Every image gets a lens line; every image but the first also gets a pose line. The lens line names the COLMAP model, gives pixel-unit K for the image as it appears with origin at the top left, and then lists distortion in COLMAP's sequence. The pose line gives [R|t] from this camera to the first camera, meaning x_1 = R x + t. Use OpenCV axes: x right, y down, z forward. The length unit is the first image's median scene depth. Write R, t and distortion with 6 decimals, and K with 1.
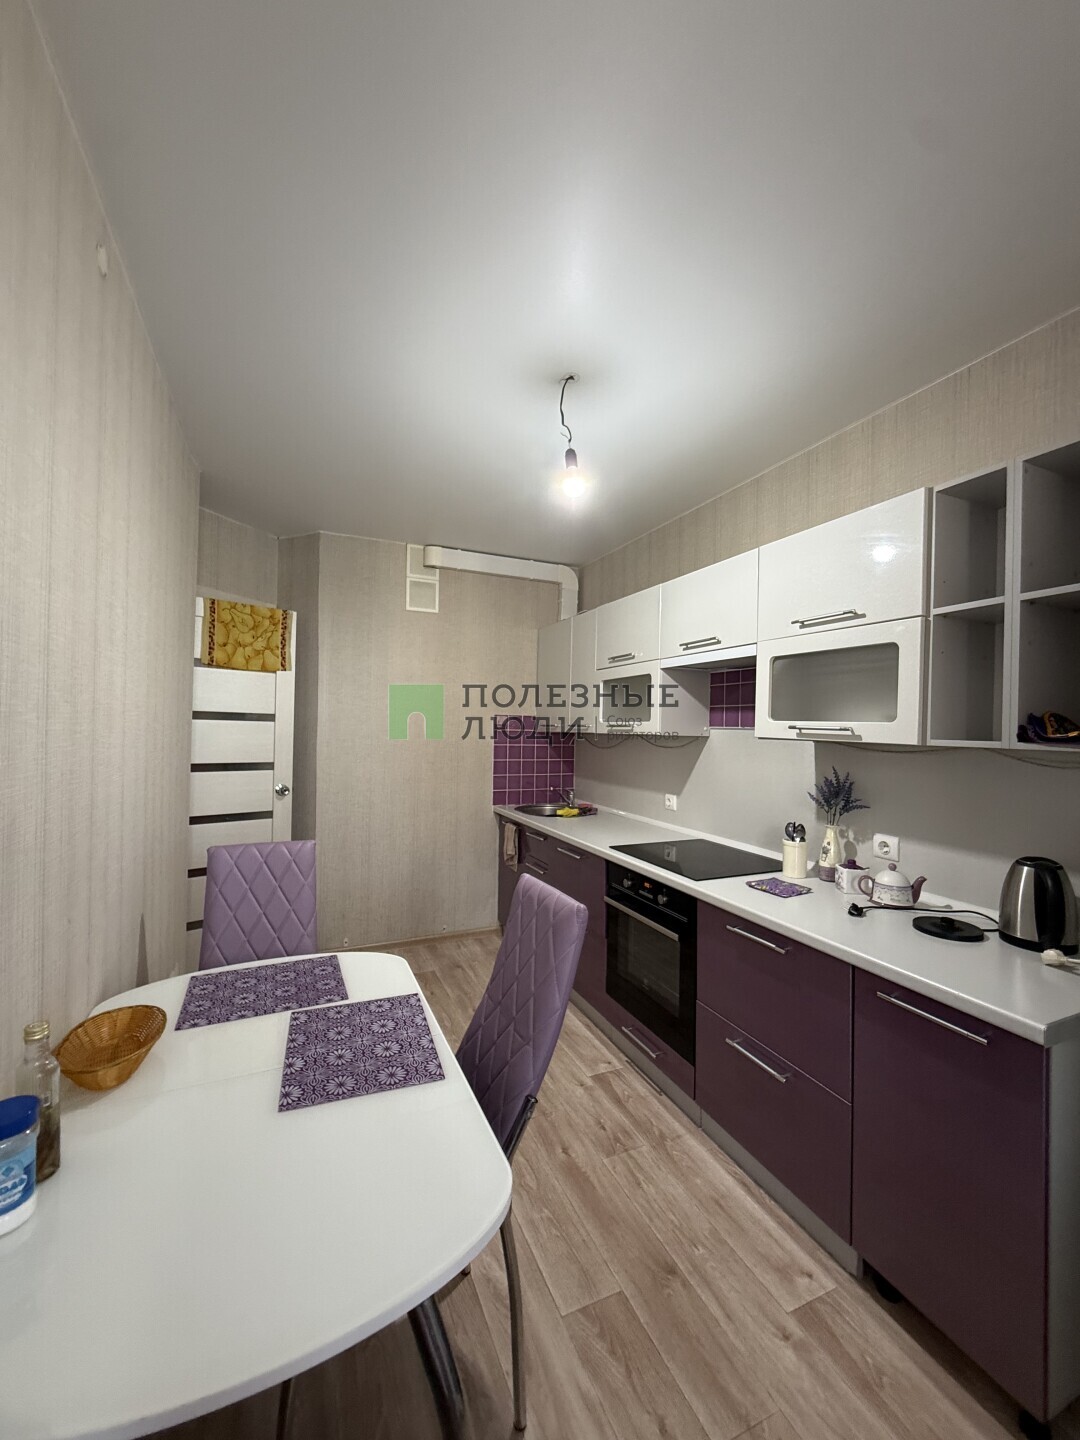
lens RADIAL K [[576.7, 0, 540.4], [0, 576.7, 722.6], [0, 0, 1]] dist [-0.002055, 0.000386]
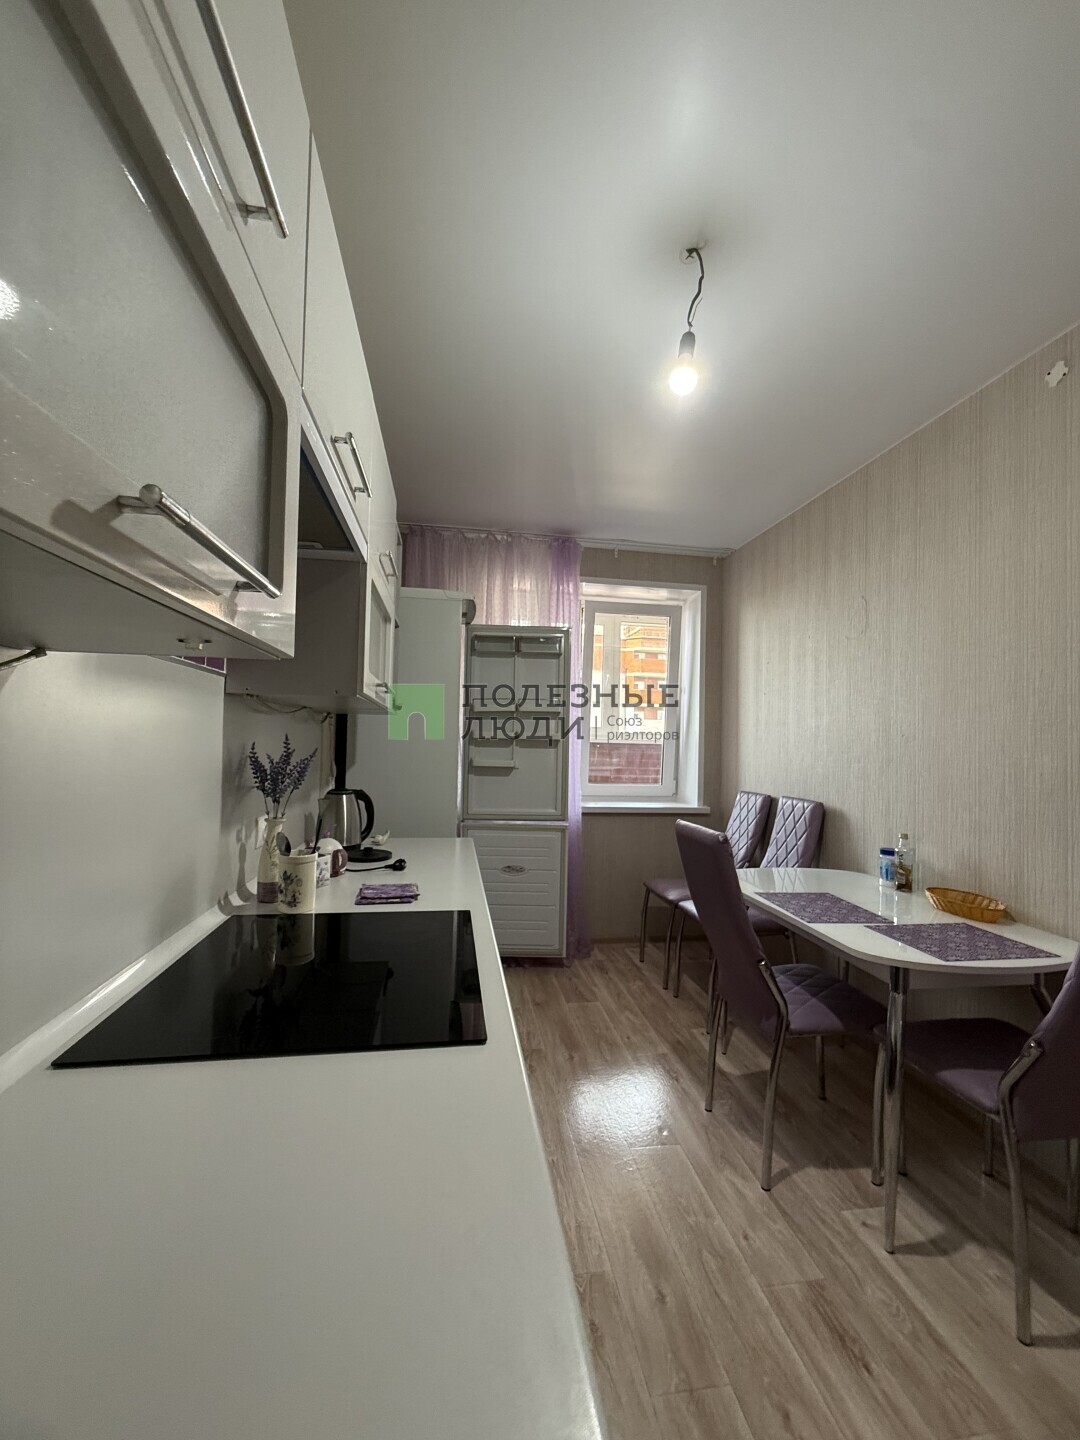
lens RADIAL K [[576.7, 0, 537.7], [0, 576.7, 724.7], [0, 0, 1]] dist [-0.002055, 0.000386]
pose [[-0.964426, -0.033070, 0.262276, 0.034689], [-0.041452, 0.998789, -0.026487, 0.095492], [-0.261082, -0.036417, -0.964629, 2.217012]]
